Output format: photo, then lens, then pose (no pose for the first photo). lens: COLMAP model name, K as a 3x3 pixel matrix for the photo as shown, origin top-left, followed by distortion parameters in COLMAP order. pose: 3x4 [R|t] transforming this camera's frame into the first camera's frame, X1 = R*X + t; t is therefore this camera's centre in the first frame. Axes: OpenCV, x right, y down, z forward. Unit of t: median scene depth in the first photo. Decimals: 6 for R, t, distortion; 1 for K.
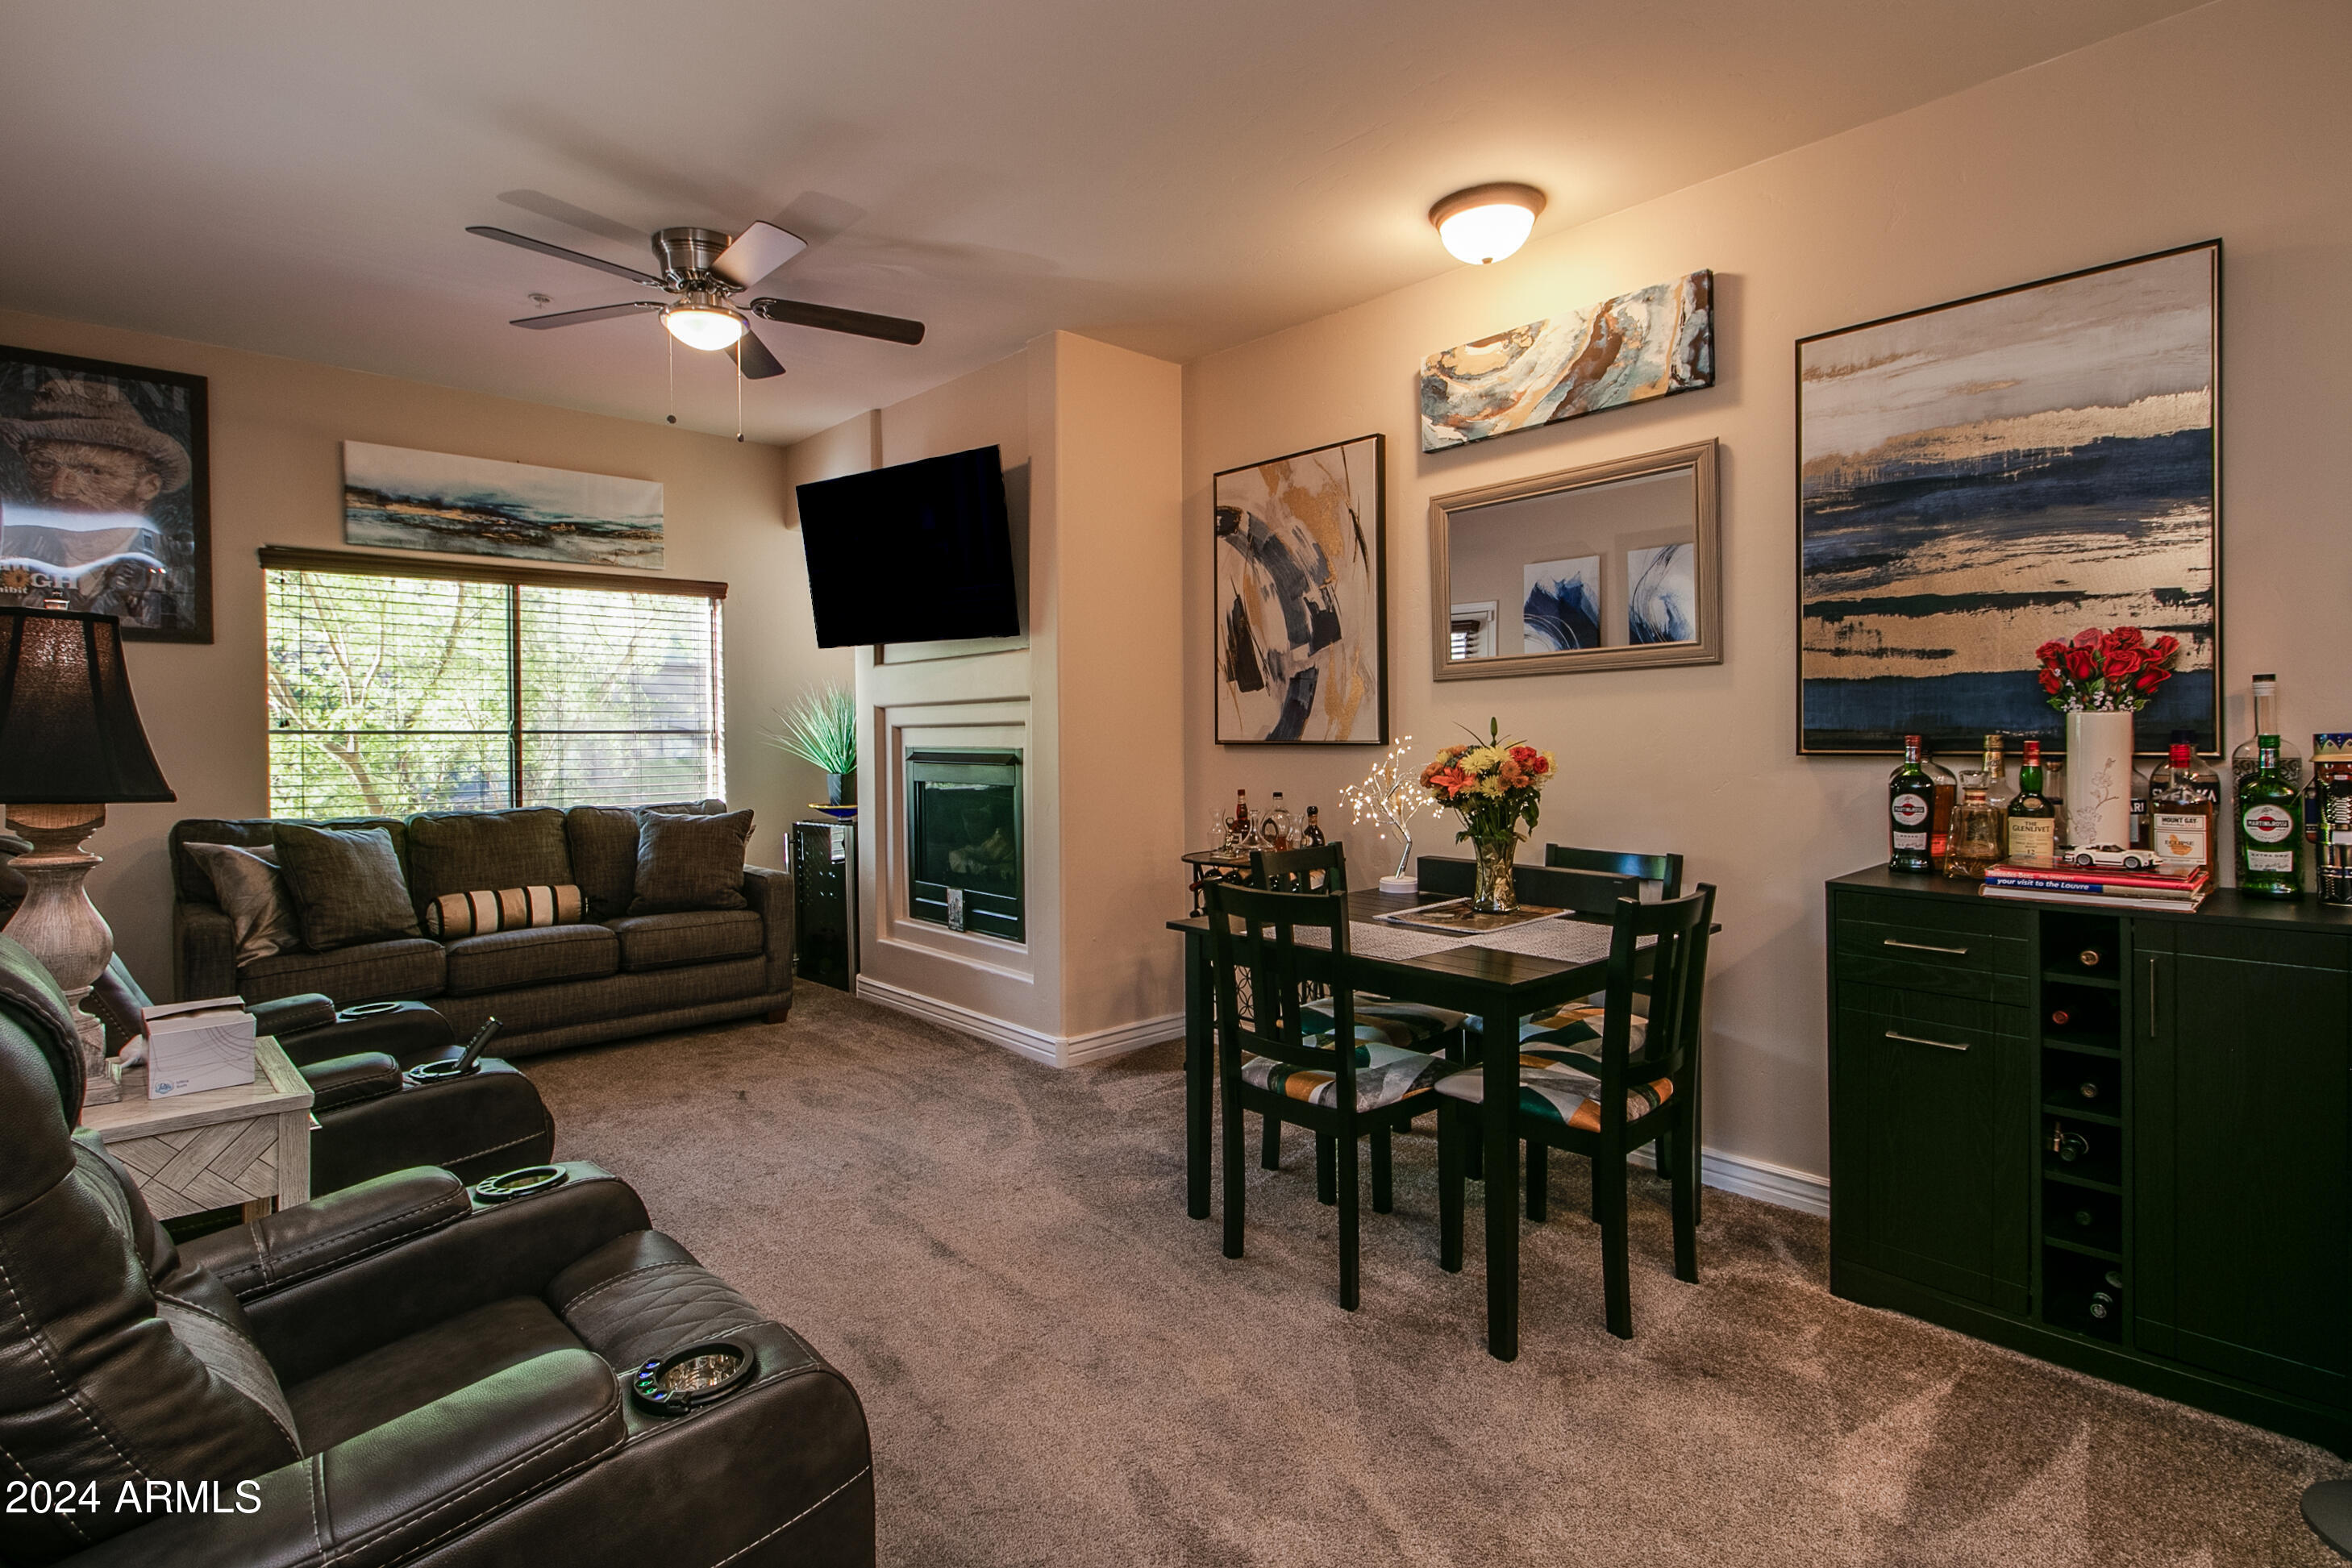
lens RADIAL K [[1153.2, 0, 1270.8], [0, 1153.2, 747.2], [0, 0, 1]] dist [0.018189, -0.008828]
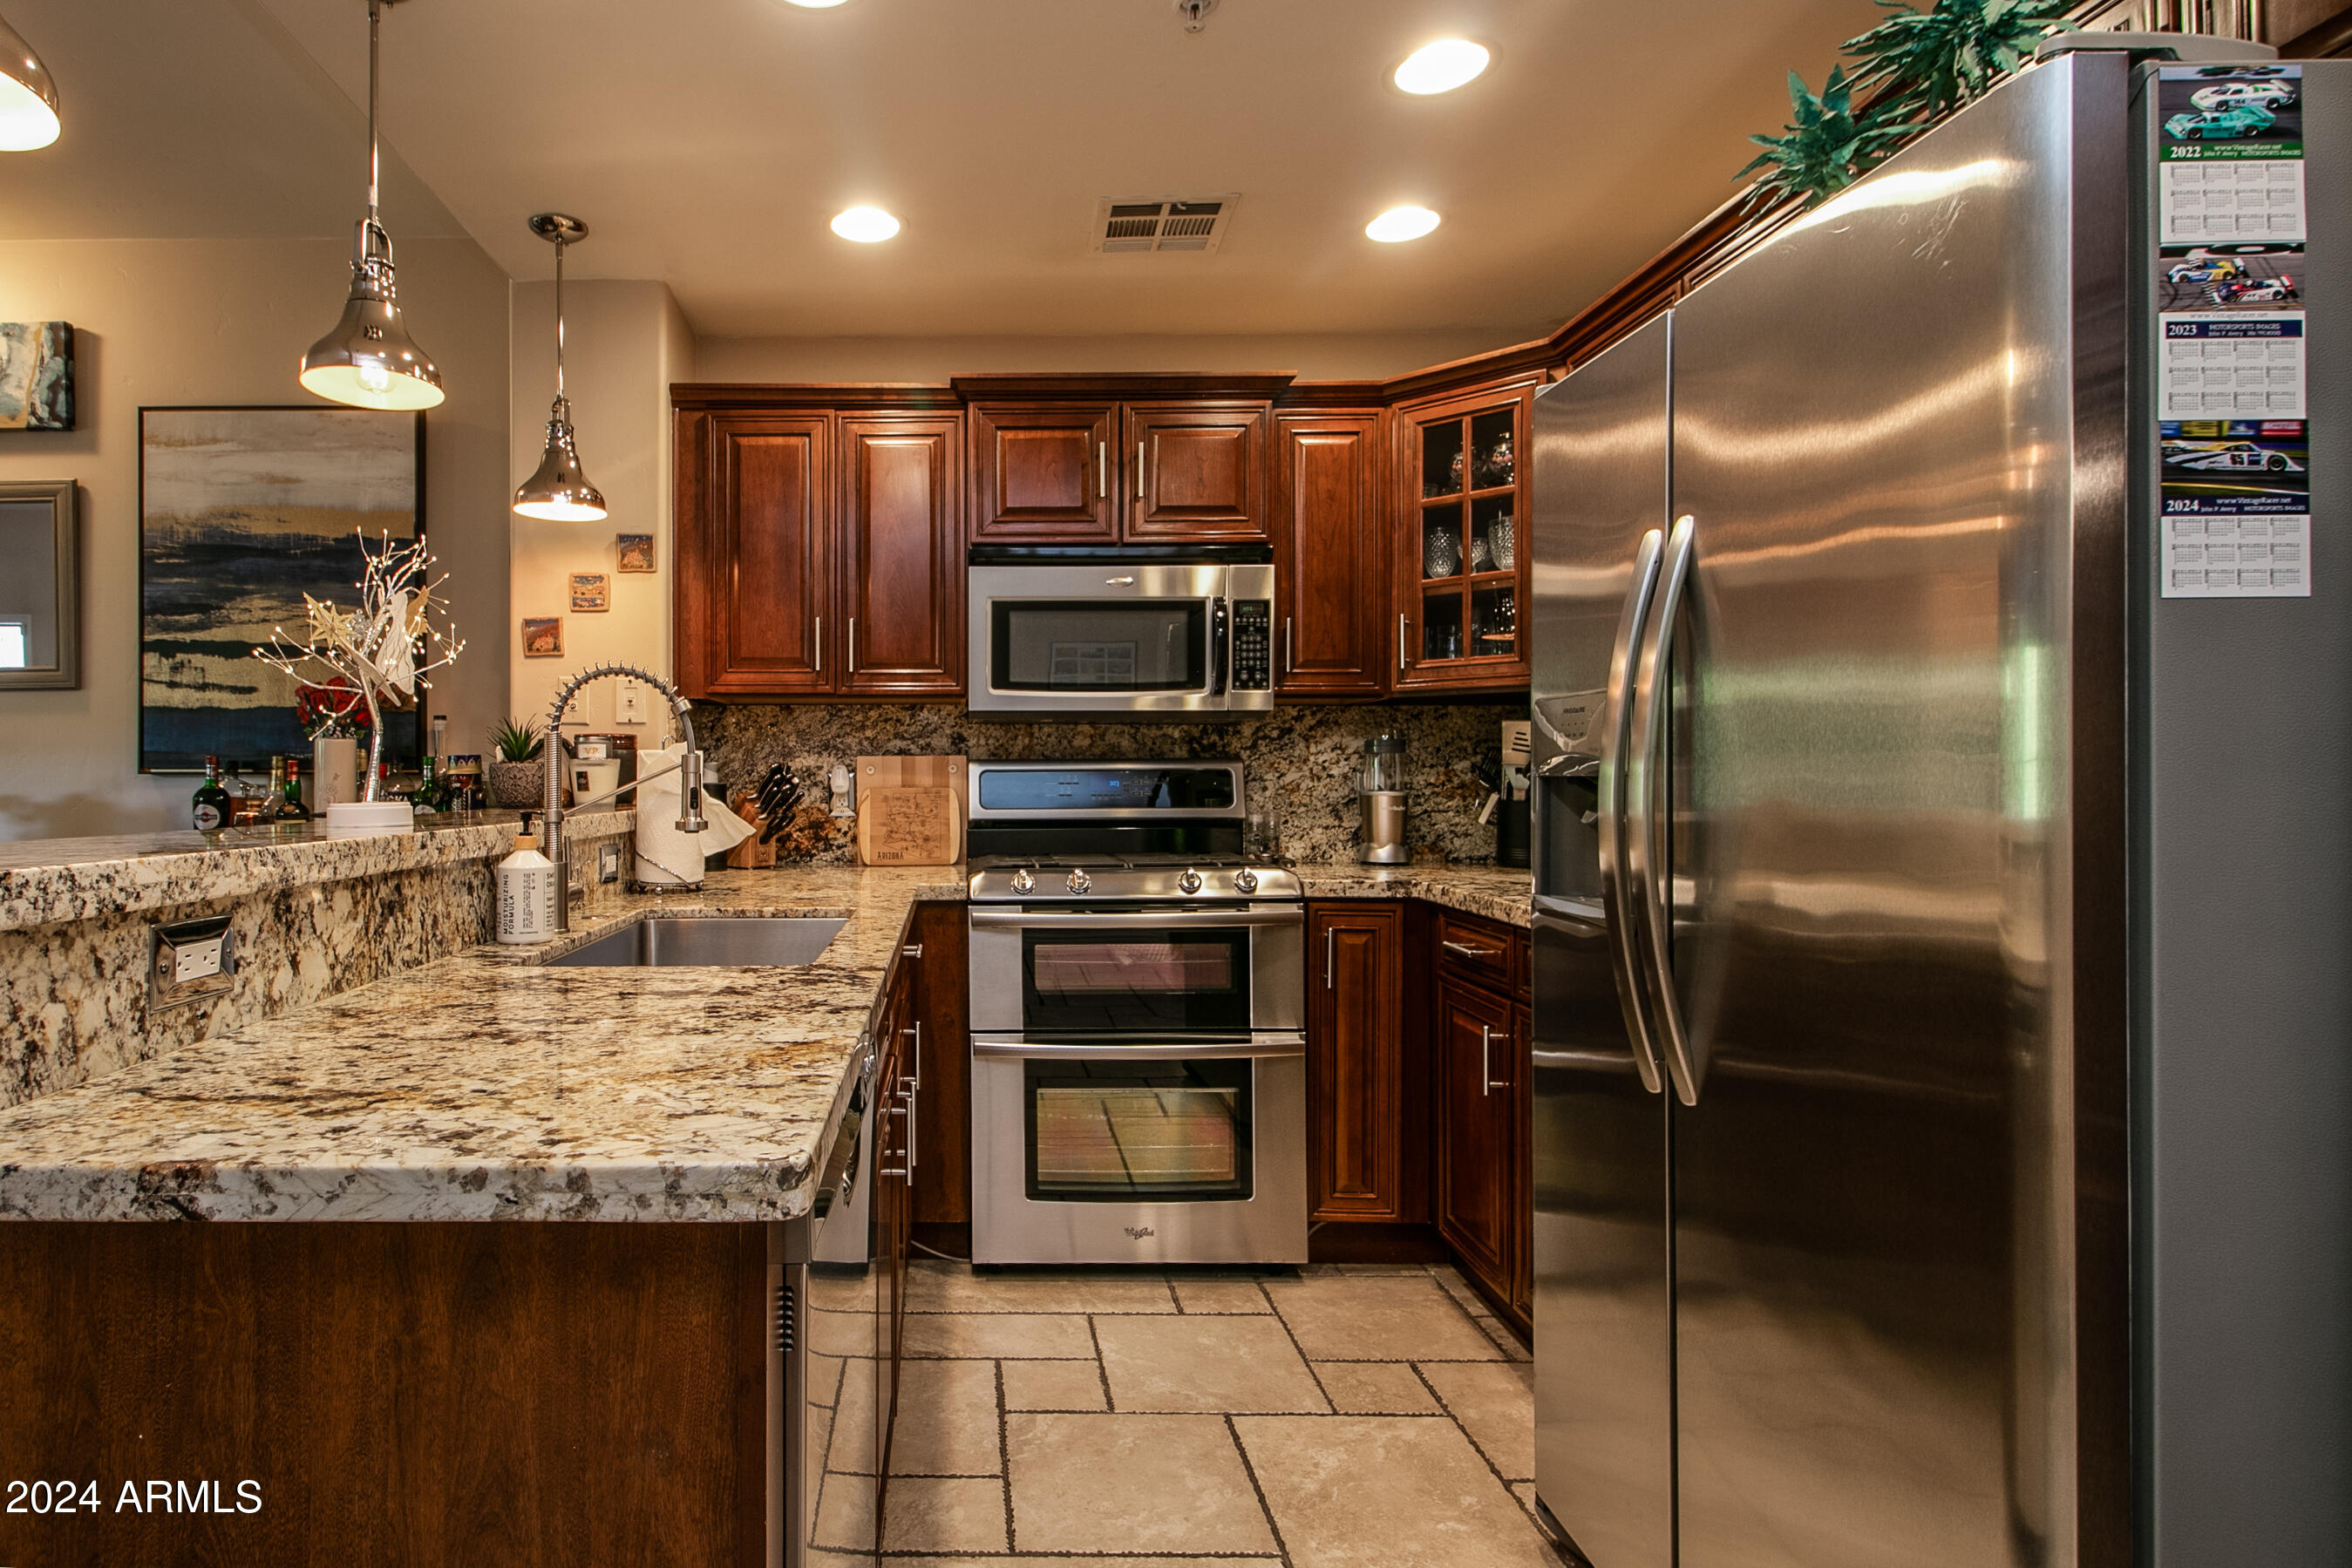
lens RADIAL K [[1153.2, 0, 944.2], [0, 1153.2, 757.6], [0, 0, 1]] dist [0.018189, -0.008828]
pose [[0.719211, 0.020420, 0.694492, 0.166279], [0.000890, 0.999540, -0.030311, 0.017874], [-0.694792, 0.022418, 0.718862, -0.246600]]
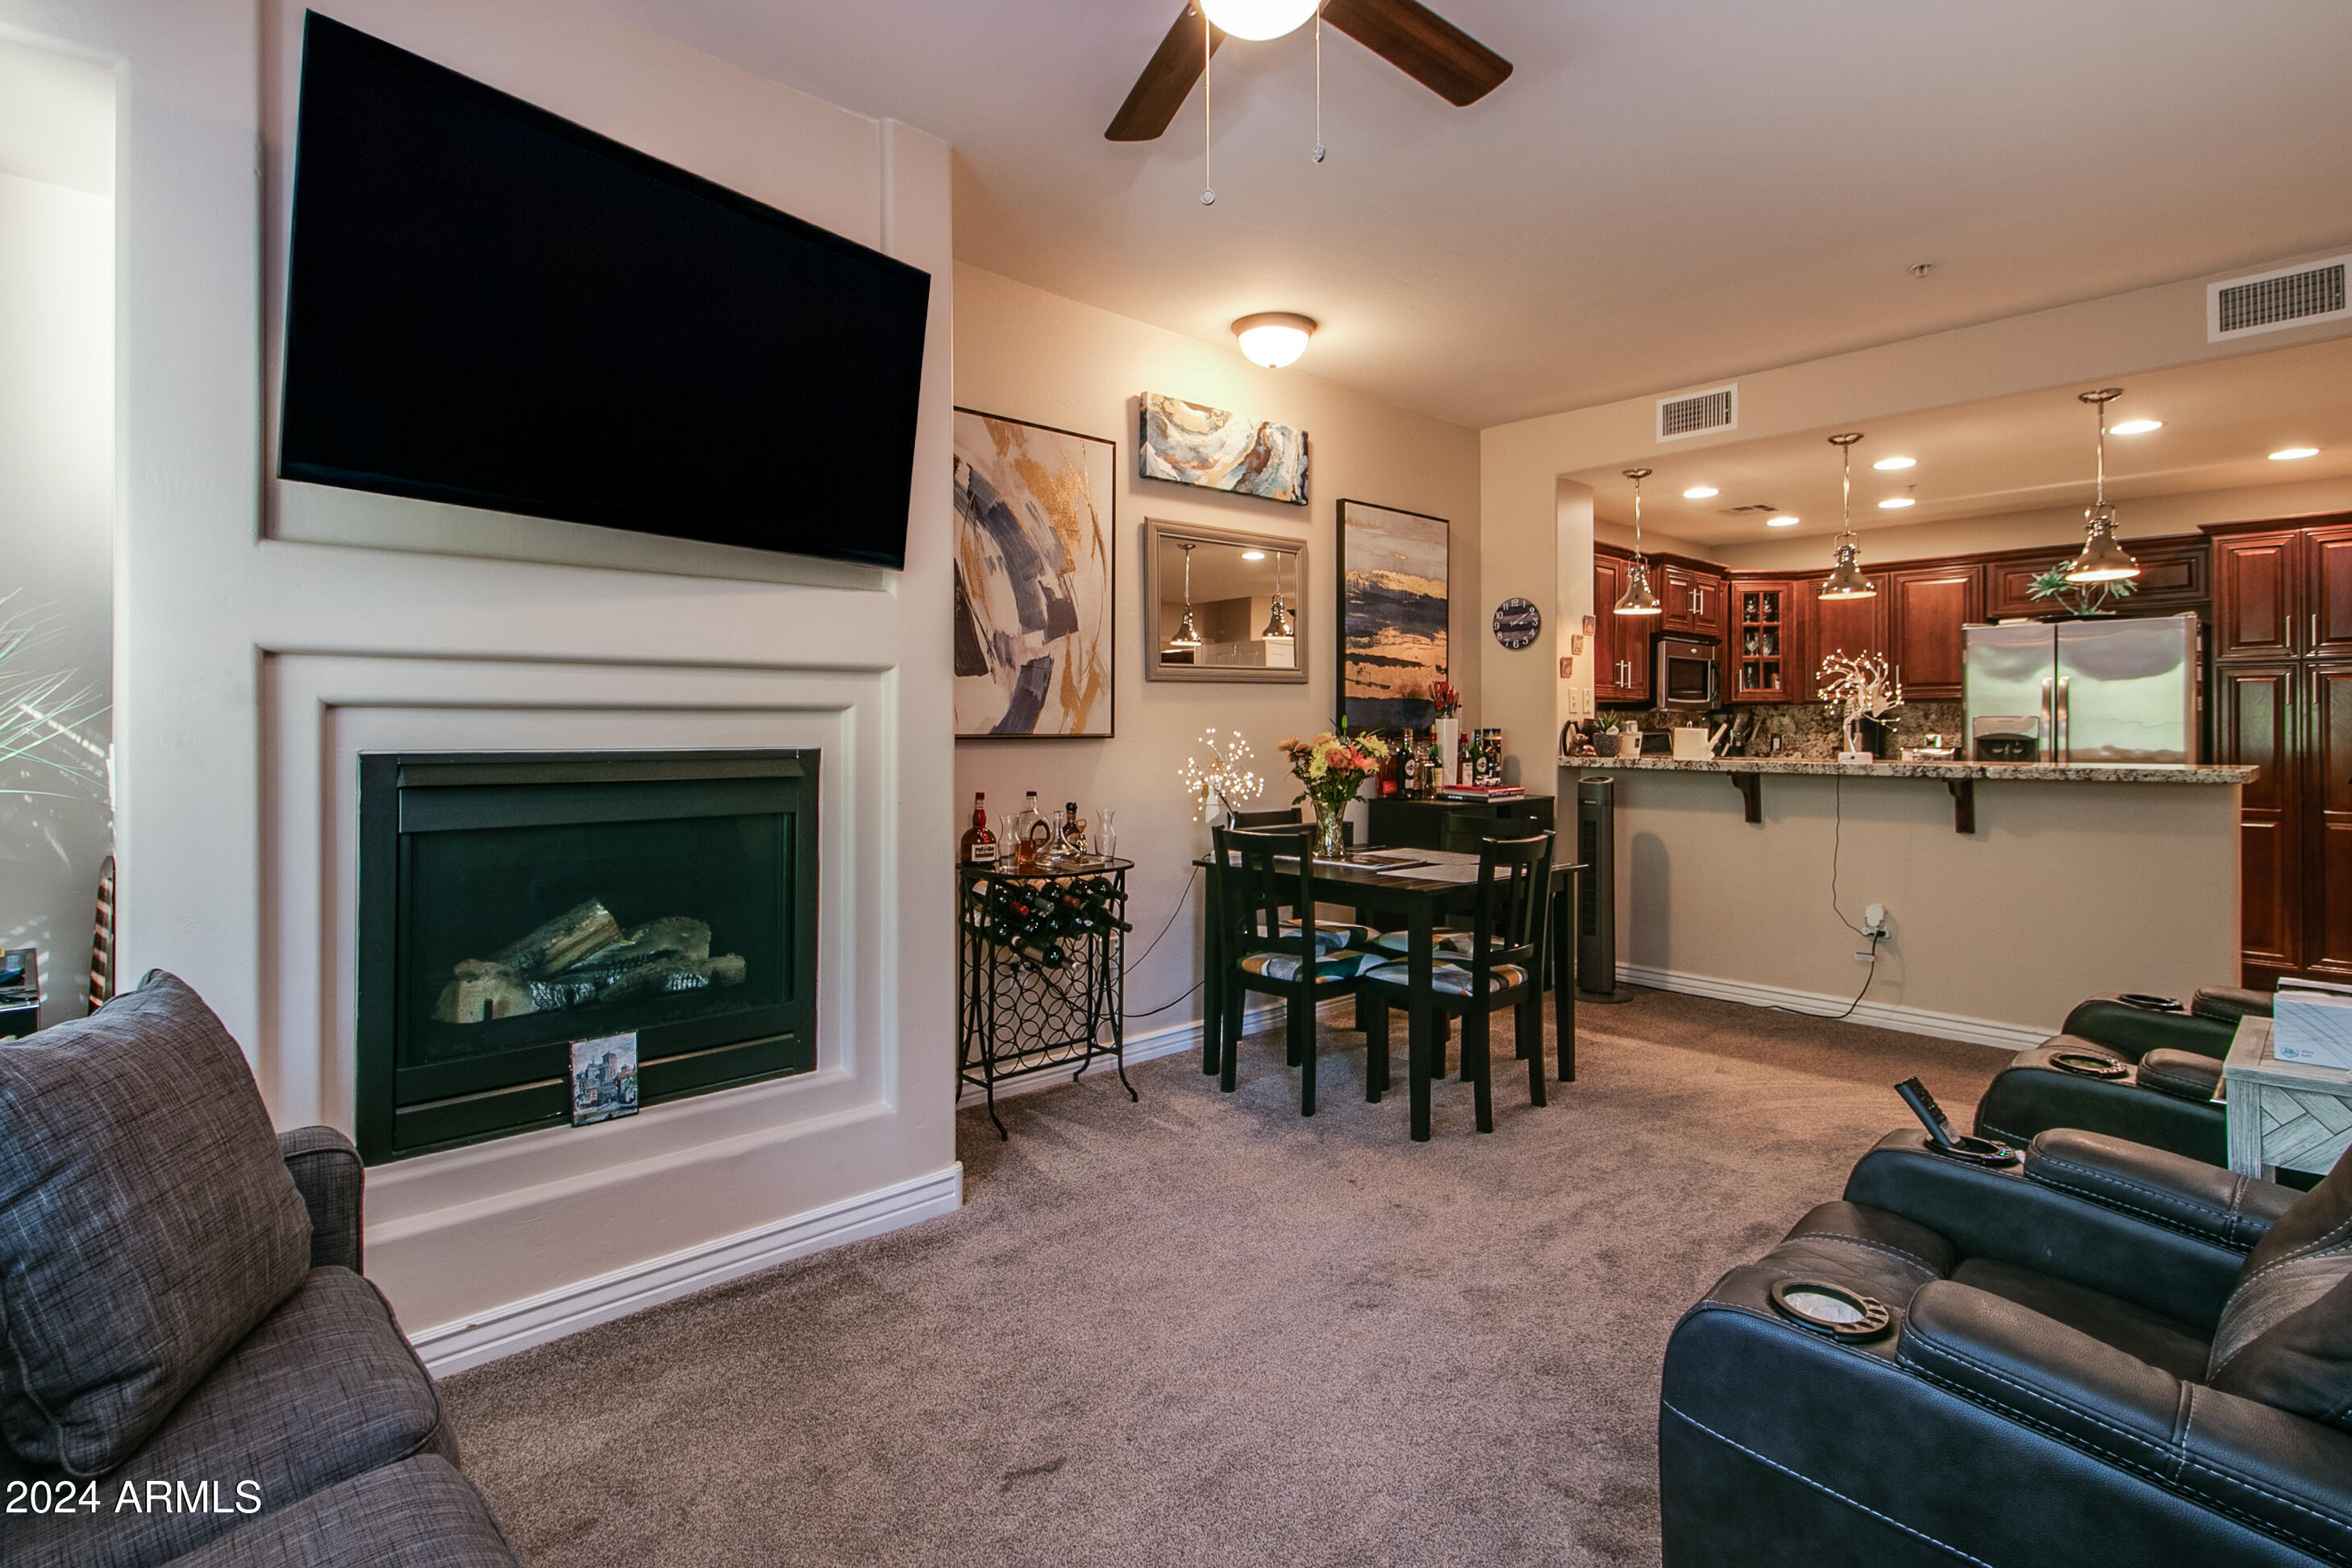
lens RADIAL K [[1061.6, 0, 1143.3], [0, 1061.6, 737.9], [0, 0, 1]] dist [0.008105, -0.007312]
pose [[0.076724, -0.004761, 0.997041, -0.815495], [0.012210, 0.999918, 0.003835, -0.004858], [-0.996978, 0.011880, 0.076776, 0.844476]]
